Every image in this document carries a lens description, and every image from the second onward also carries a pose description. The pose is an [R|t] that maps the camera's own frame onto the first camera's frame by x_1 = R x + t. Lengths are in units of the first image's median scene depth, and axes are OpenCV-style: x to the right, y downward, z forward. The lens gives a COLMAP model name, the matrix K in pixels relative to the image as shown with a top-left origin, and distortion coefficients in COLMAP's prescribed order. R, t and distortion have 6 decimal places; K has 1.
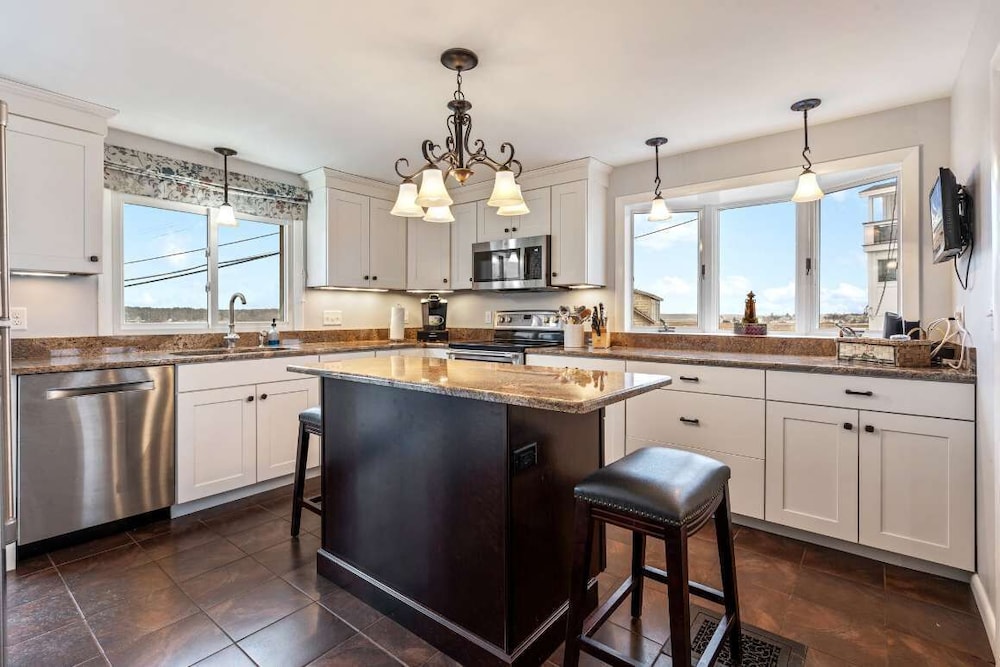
lens RADIAL K [[470.8, 0, 500.6], [0, 470.8, 319.8], [0, 0, 1]] dist [-0.001731, -0.000231]
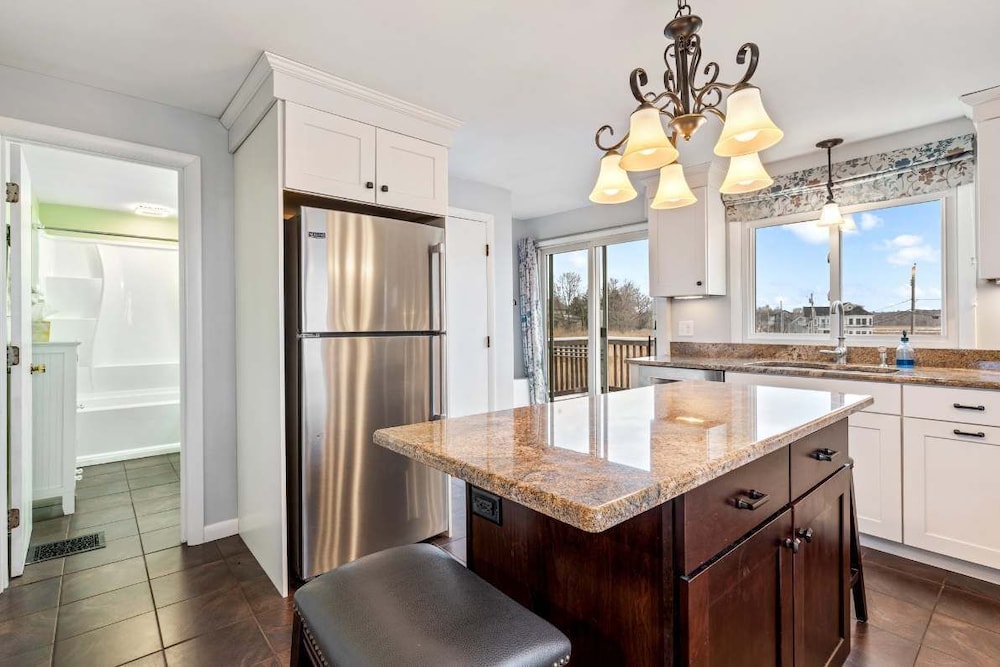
lens RADIAL K [[467.5, 0, 496.7], [0, 467.5, 324.2], [0, 0, 1]] dist [-0.000522, 0.000022]
pose [[-0.191626, 0.002657, -0.981464, 0.384034], [-0.003054, 0.999990, 0.003303, -0.013871], [0.981463, 0.003630, -0.191616, 0.514739]]
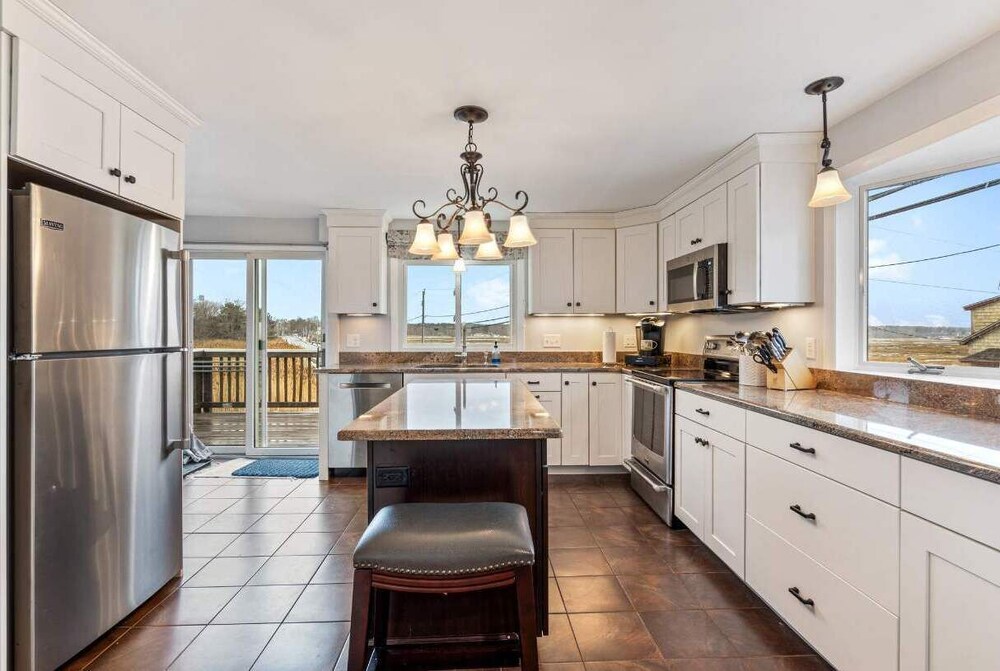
lens RADIAL K [[465.8, 0, 500.0], [0, 465.8, 335.5], [0, 0, 1]] dist [-0.001140, 0.000016]
pose [[0.654412, 0.007117, -0.756105, 0.471245], [-0.007589, 0.999967, 0.002845, -0.022598], [0.756100, 0.003876, 0.654444, 0.202664]]
